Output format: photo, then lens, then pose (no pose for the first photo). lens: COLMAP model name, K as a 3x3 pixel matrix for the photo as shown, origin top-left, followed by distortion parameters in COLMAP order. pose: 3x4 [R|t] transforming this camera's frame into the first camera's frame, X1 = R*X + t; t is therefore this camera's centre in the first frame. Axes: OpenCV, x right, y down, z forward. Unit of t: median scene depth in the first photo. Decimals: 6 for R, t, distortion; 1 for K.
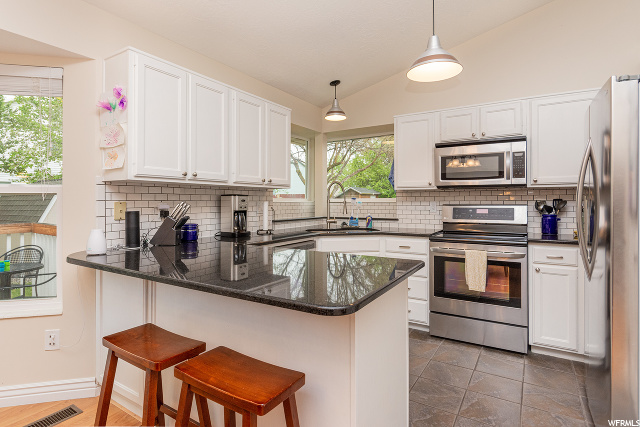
lens RADIAL K [[328.4, 0, 317.2], [0, 328.4, 197.0], [0, 0, 1]] dist [-0.011106, -0.000397]
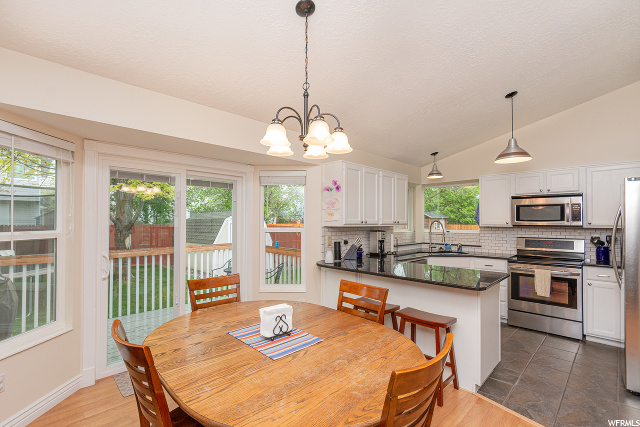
lens RADIAL K [[287.7, 0, 318.3], [0, 287.7, 216.9], [0, 0, 1]] dist [0.000554, -0.000238]
pose [[0.975064, -0.000378, -0.221925, -0.226880], [-0.000545, 0.999991, -0.004101, -0.072829], [0.221925, 0.004120, 0.975055, -0.518525]]
